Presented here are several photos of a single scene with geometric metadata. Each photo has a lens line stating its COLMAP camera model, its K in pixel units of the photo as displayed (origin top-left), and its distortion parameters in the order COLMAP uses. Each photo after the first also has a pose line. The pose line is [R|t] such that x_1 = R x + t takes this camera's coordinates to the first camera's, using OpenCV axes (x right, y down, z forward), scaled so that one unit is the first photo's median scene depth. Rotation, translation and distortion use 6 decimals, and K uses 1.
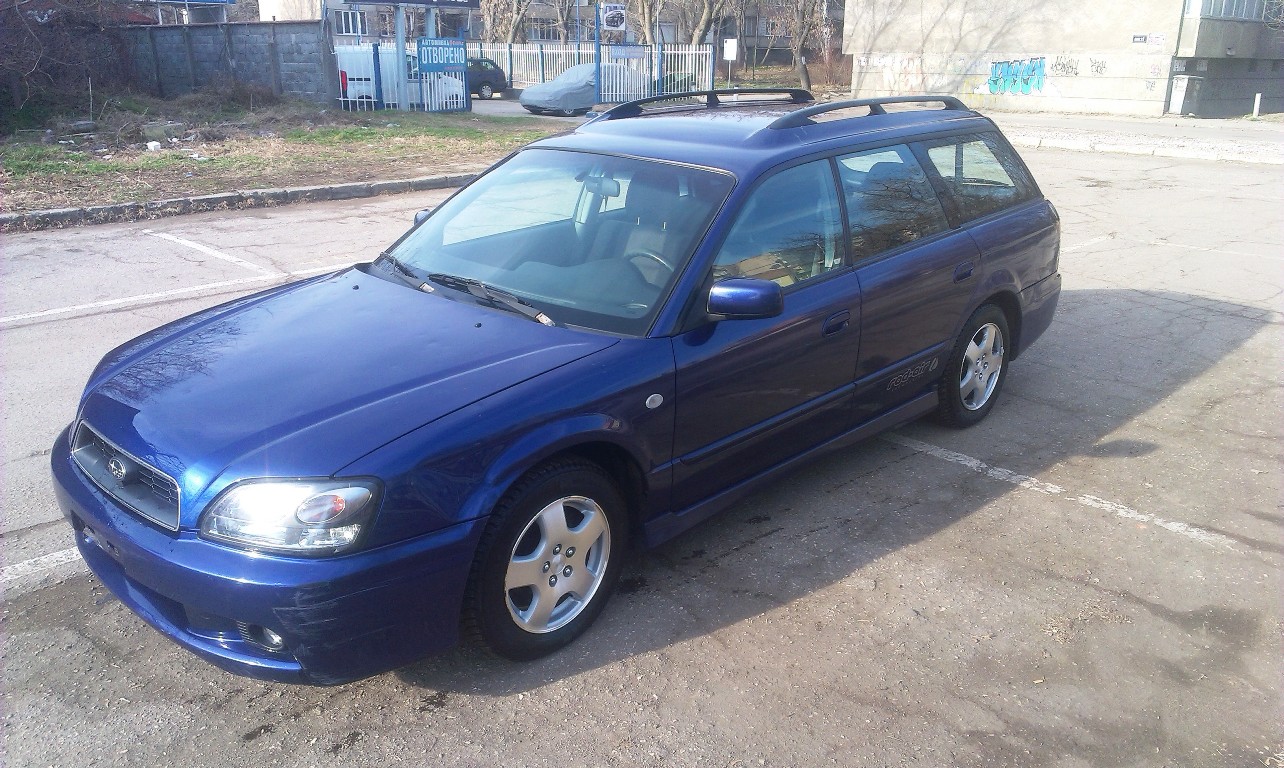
lens RADIAL K [[1011.1, 0, 637.6], [0, 1011.1, 402.6], [0, 0, 1]] dist [0.064492, -0.097425]
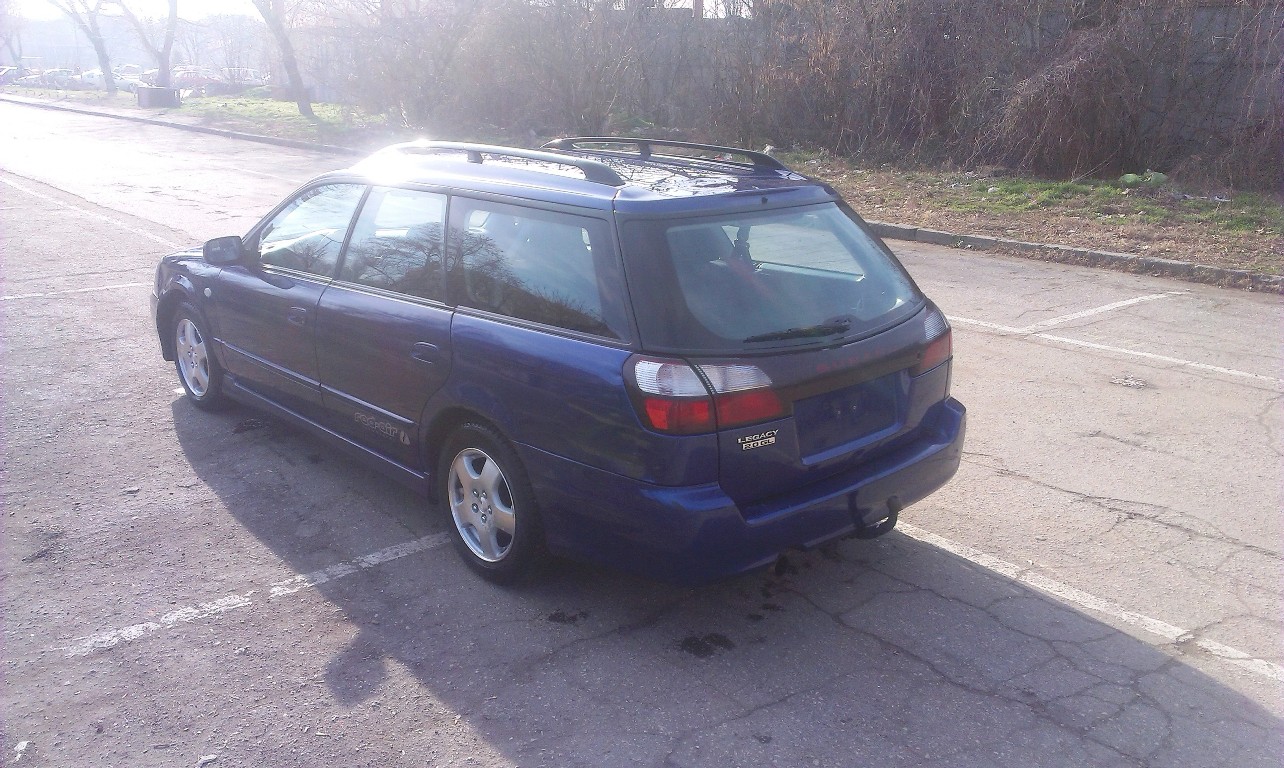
lens RADIAL K [[1011.1, 0, 633.8], [0, 1011.1, 377.0], [0, 0, 1]] dist [0.064492, -0.097425]
pose [[-0.062103, 0.265901, -0.961998, 1.134909], [-0.346764, 0.898066, 0.270616, -0.400795], [0.935894, 0.350392, 0.036432, 1.152763]]
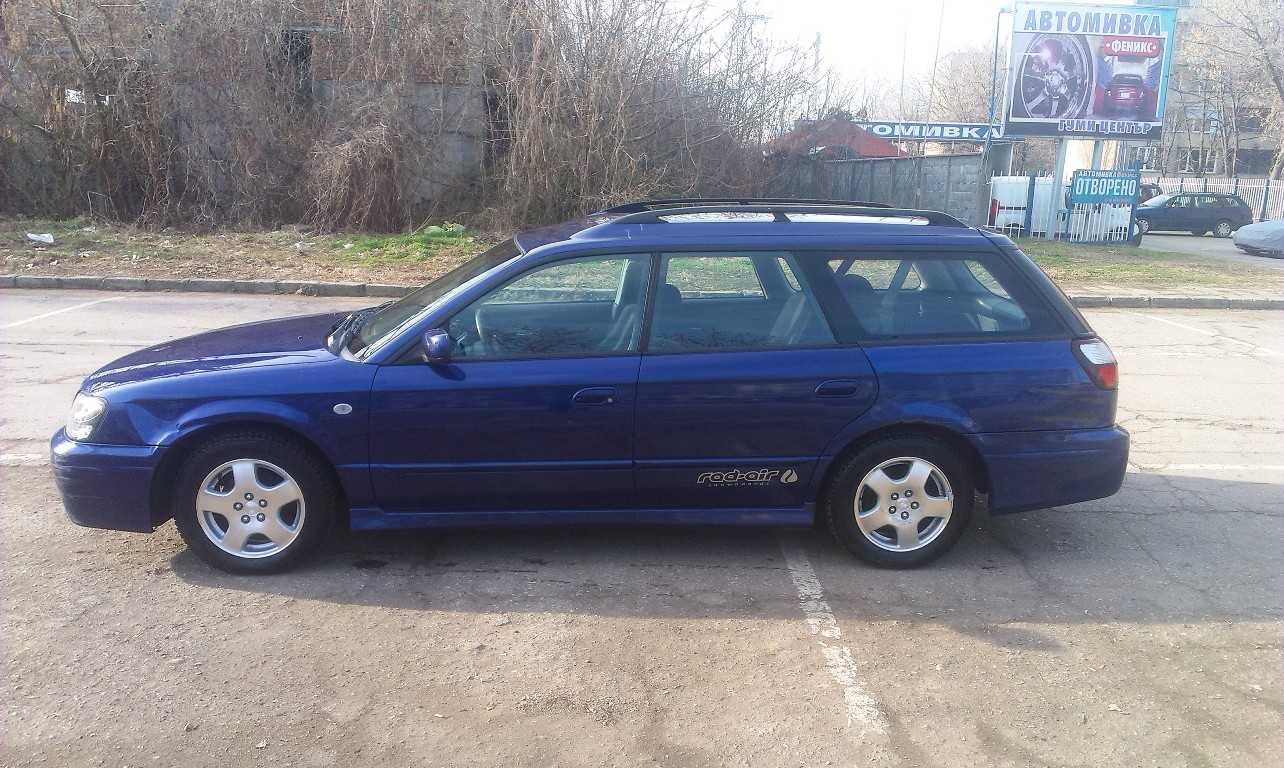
lens RADIAL K [[1011.1, 0, 640.4], [0, 1011.1, 387.4], [0, 0, 1]] dist [0.064492, -0.097425]
pose [[0.739579, 0.151986, -0.655685, 0.813724], [-0.239614, 0.969803, -0.045475, -0.043036], [0.628973, 0.190743, 0.753664, 0.177775]]
